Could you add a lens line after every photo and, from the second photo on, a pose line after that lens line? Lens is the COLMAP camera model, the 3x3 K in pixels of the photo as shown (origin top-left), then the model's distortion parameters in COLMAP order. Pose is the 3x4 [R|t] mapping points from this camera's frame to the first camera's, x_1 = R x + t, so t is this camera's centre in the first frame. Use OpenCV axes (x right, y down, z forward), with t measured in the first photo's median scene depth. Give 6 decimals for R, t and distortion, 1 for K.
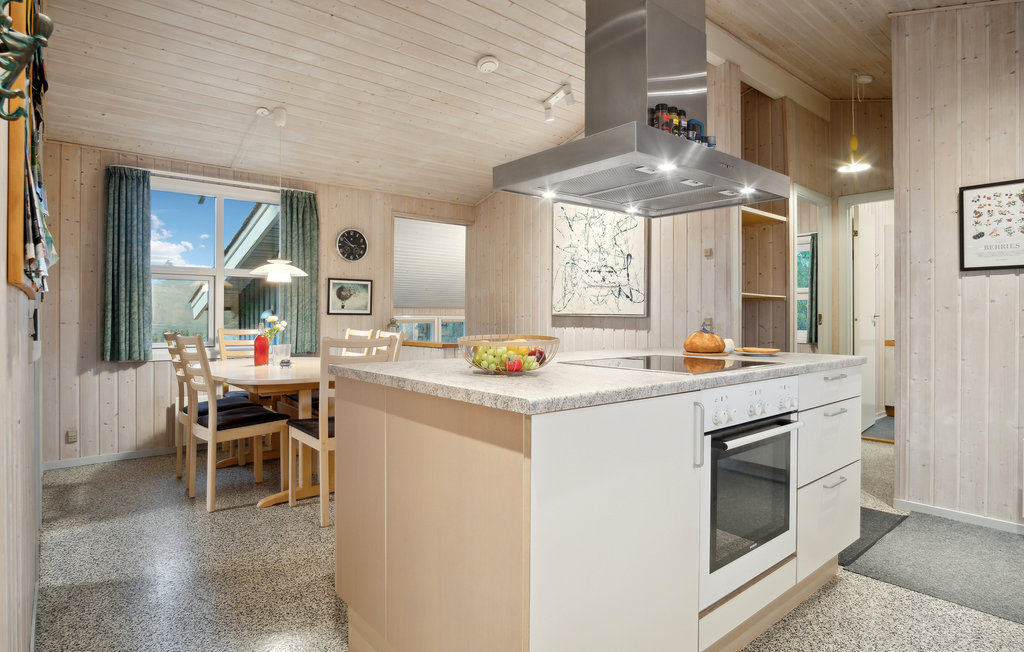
lens RADIAL K [[552.1, 0, 512.0], [0, 552.1, 326.0], [0, 0, 1]] dist [-0.026902, -0.000370]
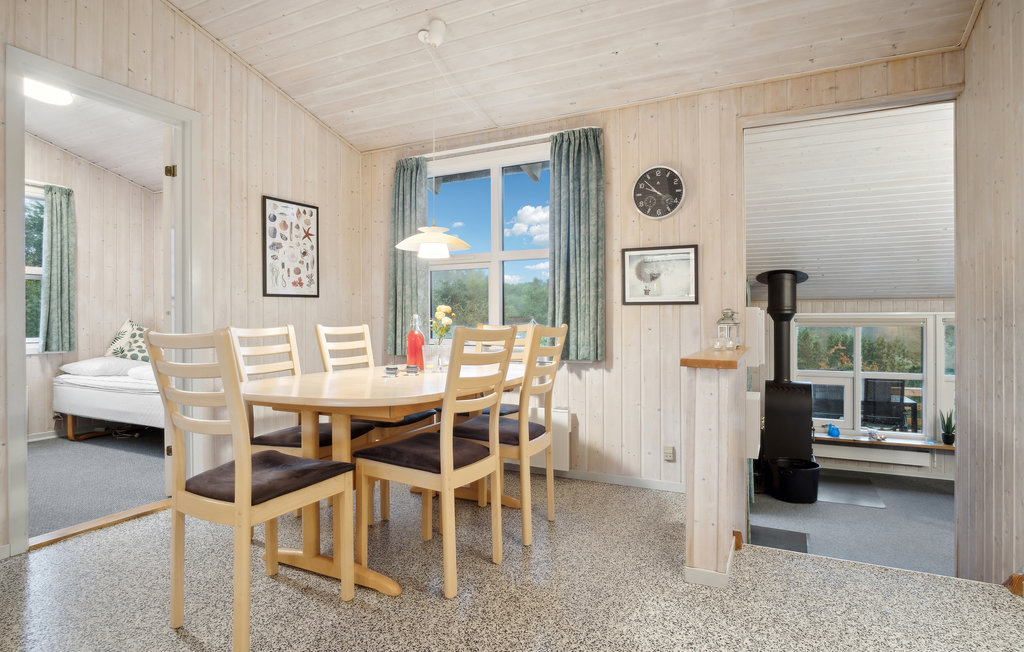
lens RADIAL K [[552.1, 0, 512.0], [0, 552.1, 326.0], [0, 0, 1]] dist [-0.026902, -0.000370]
pose [[0.396817, 0.009407, -0.917850, 0.218409], [-0.009020, 0.999939, 0.006349, 0.001933], [0.917853, 0.005759, 0.396878, 0.609383]]
